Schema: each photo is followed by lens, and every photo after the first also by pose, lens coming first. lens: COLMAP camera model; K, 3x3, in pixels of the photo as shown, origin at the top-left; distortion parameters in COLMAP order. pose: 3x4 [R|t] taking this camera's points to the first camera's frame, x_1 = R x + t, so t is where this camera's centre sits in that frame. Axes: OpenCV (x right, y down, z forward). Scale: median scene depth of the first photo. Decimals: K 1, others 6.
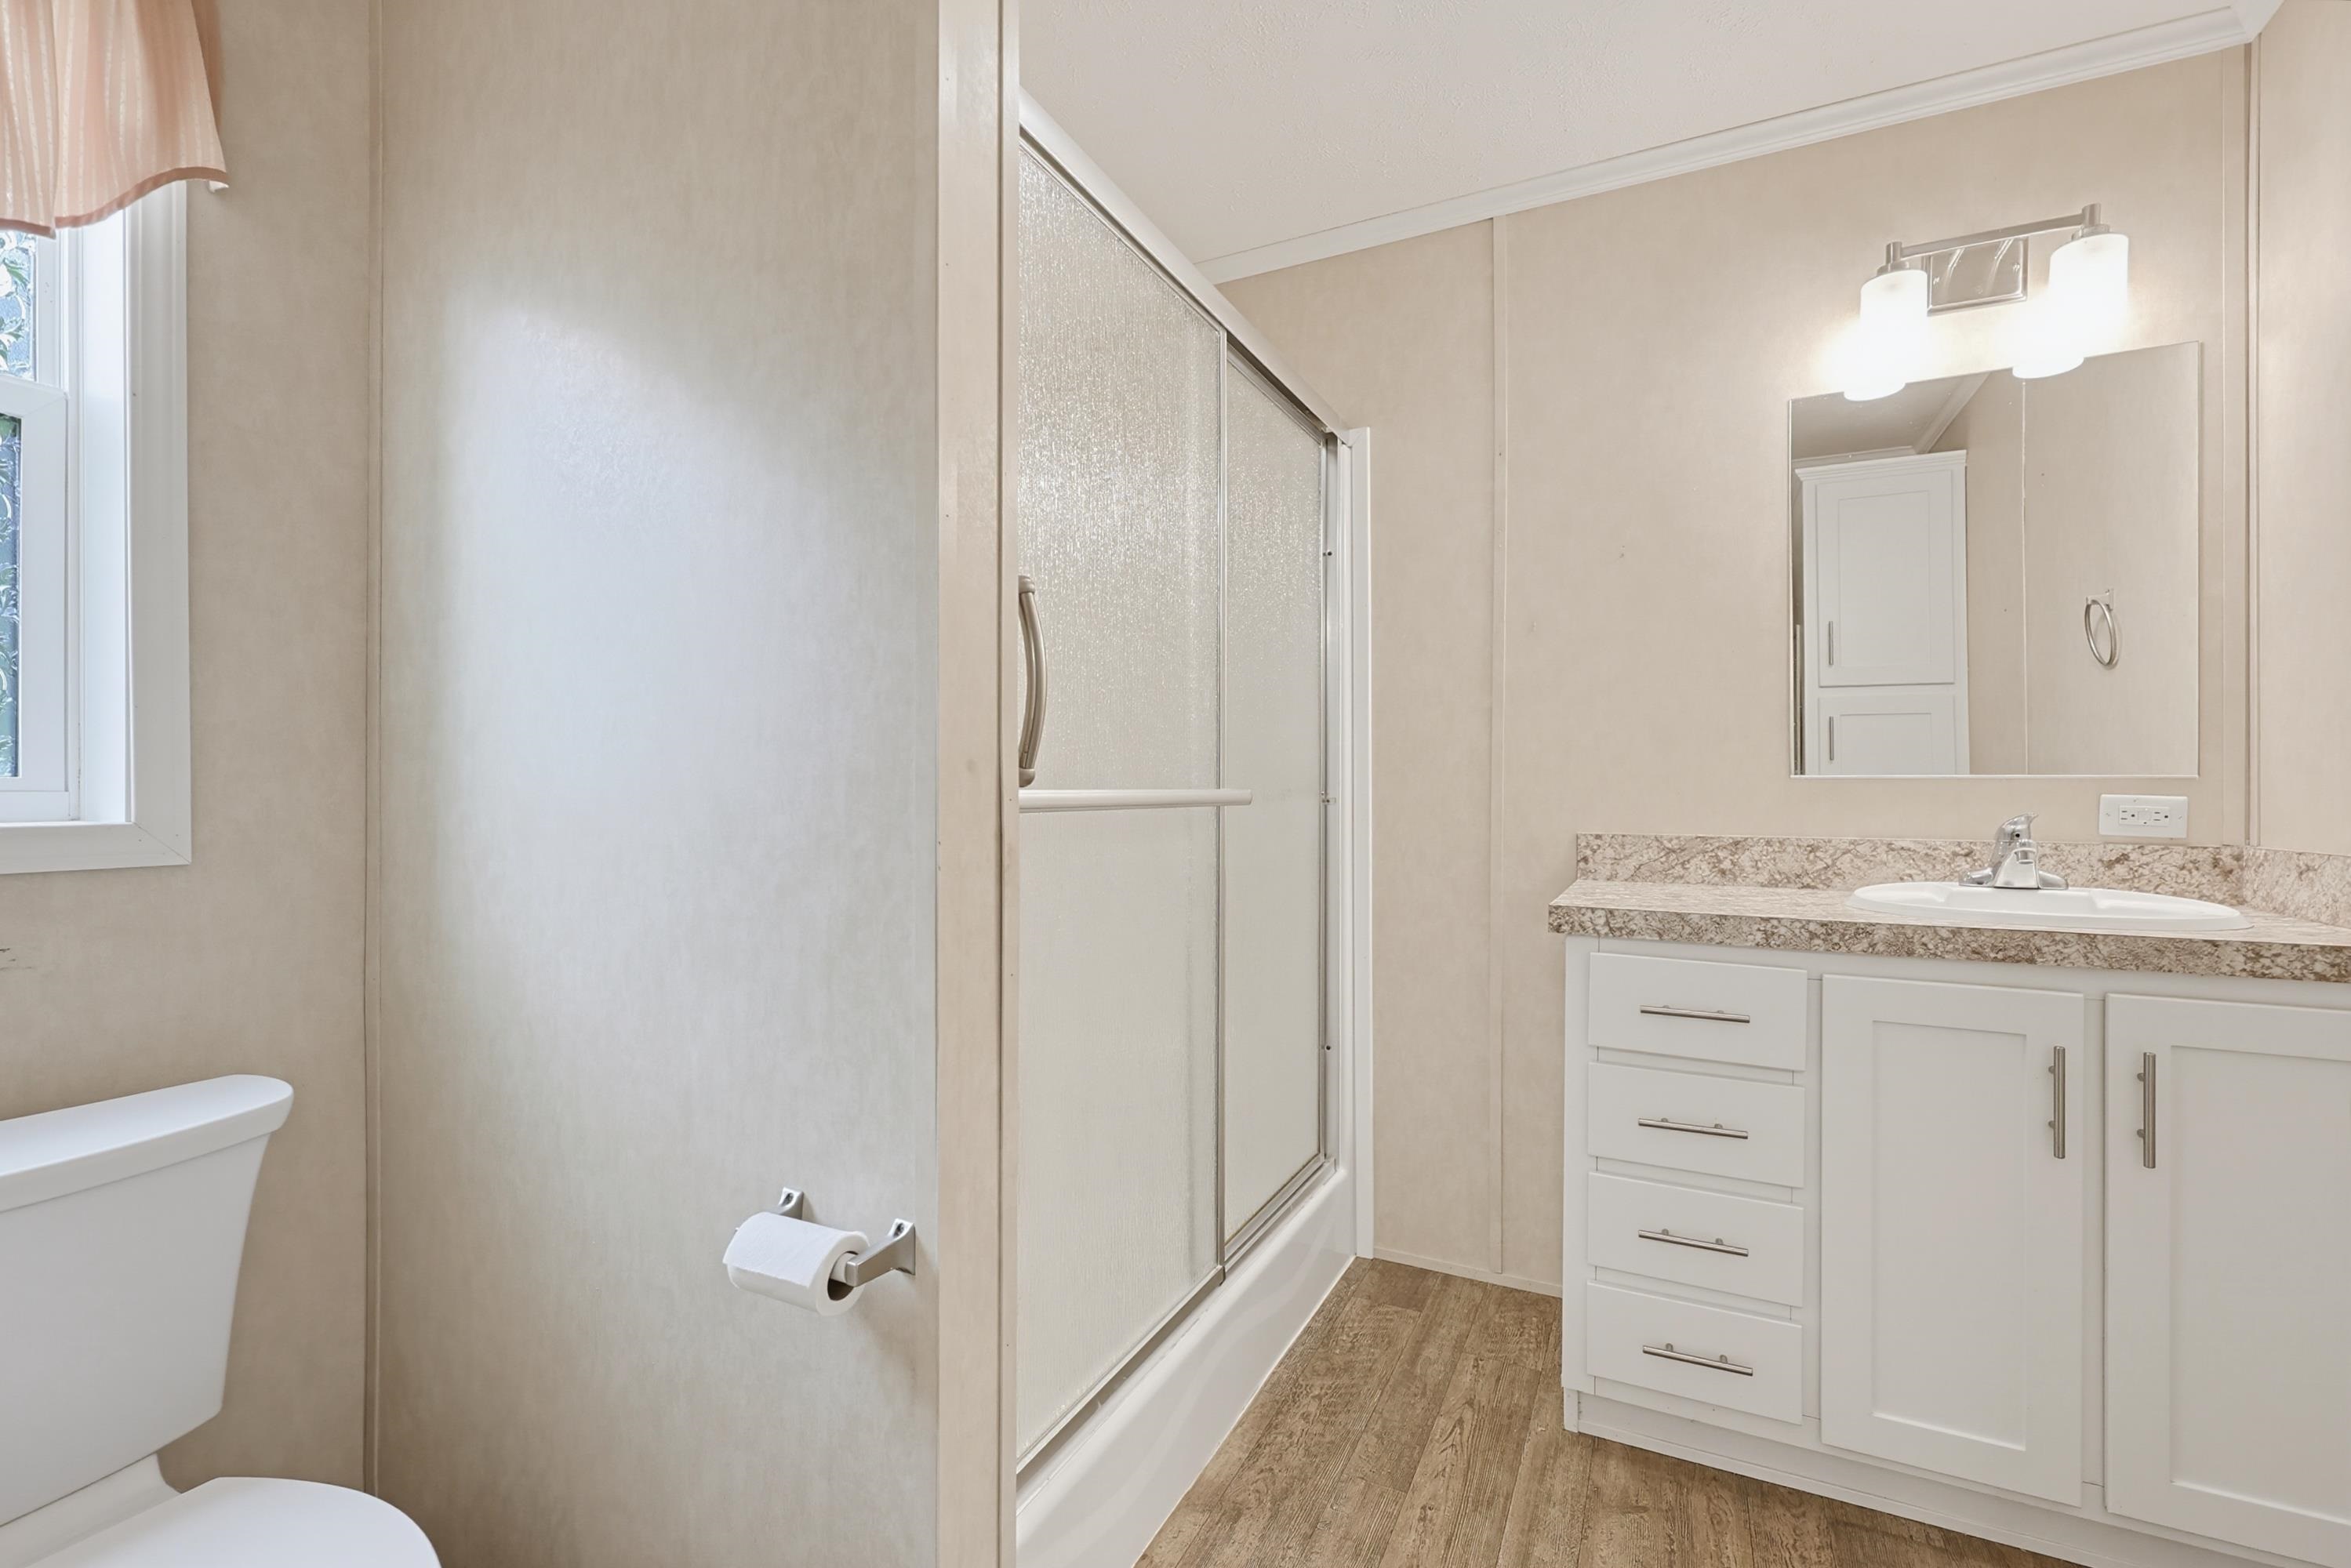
lens RADIAL K [[1026.4, 0, 1171.6], [0, 1026.4, 779.0], [0, 0, 1]] dist [0.000916, 0.000045]
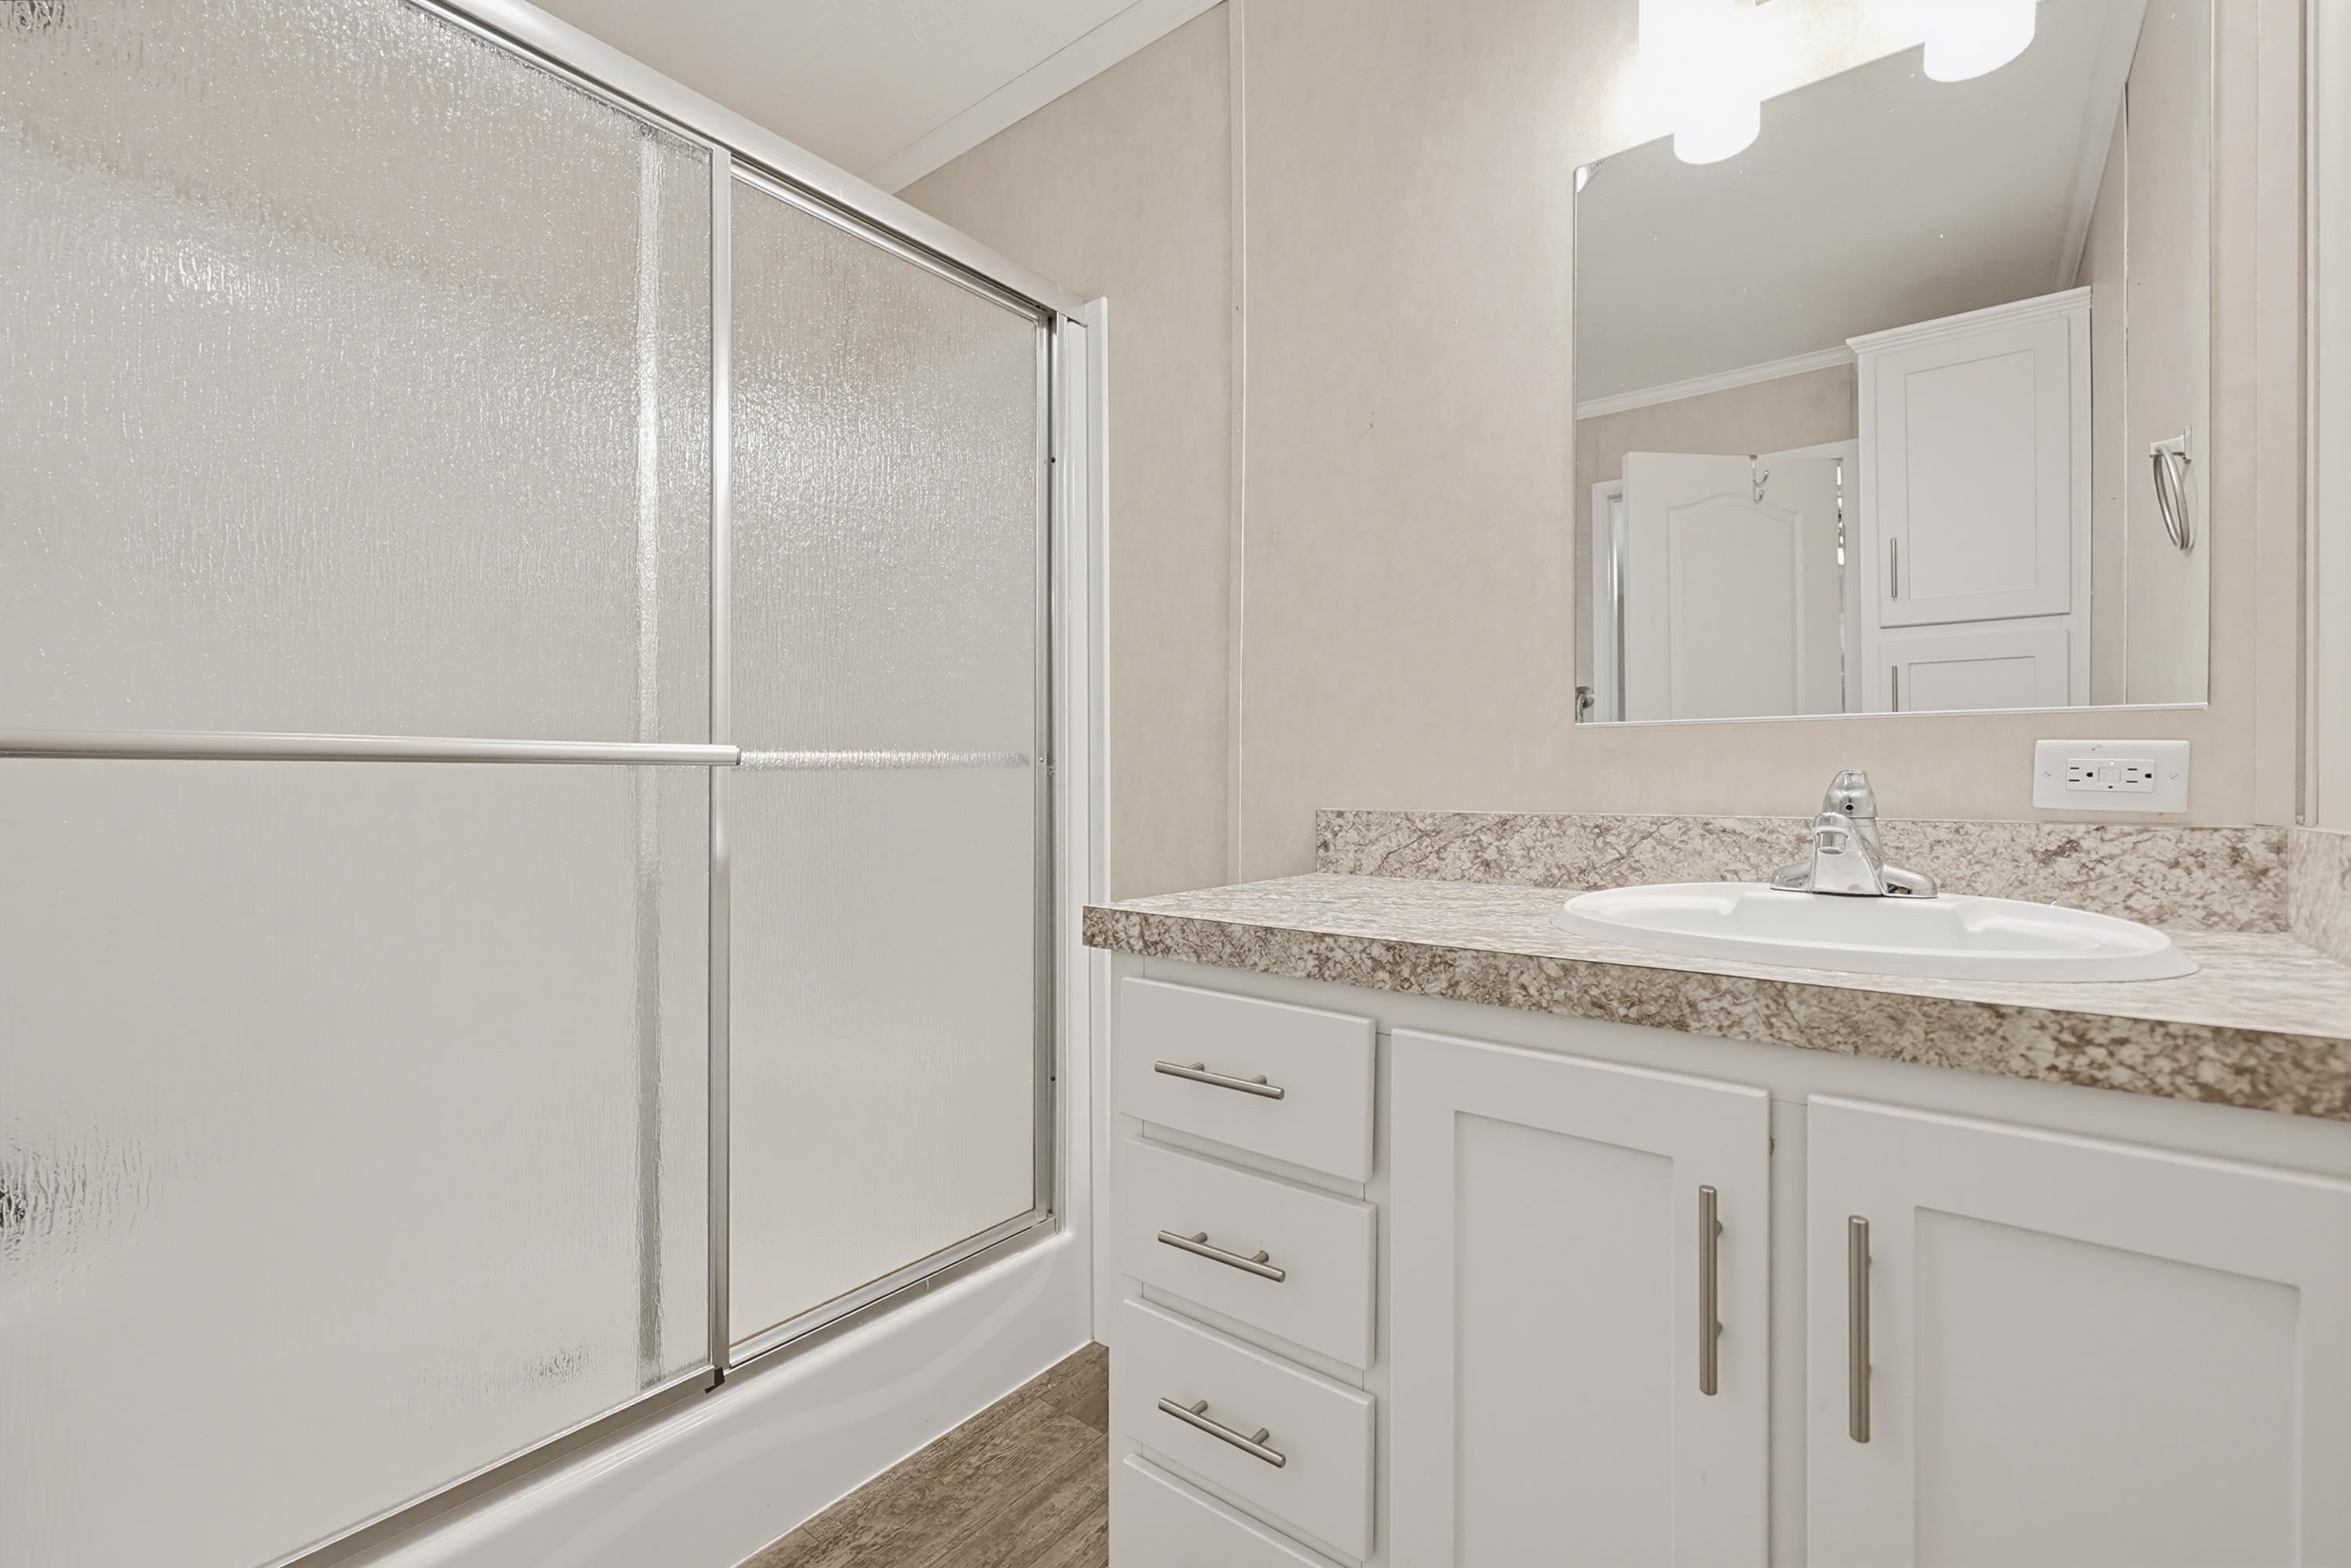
lens RADIAL K [[1010.9, 0, 1181.4], [0, 1010.9, 780.6], [0, 0, 1]] dist [0.000820, 0.000111]
pose [[0.980384, -0.003437, -0.197068, 0.577142], [0.005012, 0.999959, 0.007493, 0.034093], [0.197034, -0.008334, 0.980361, 0.352381]]
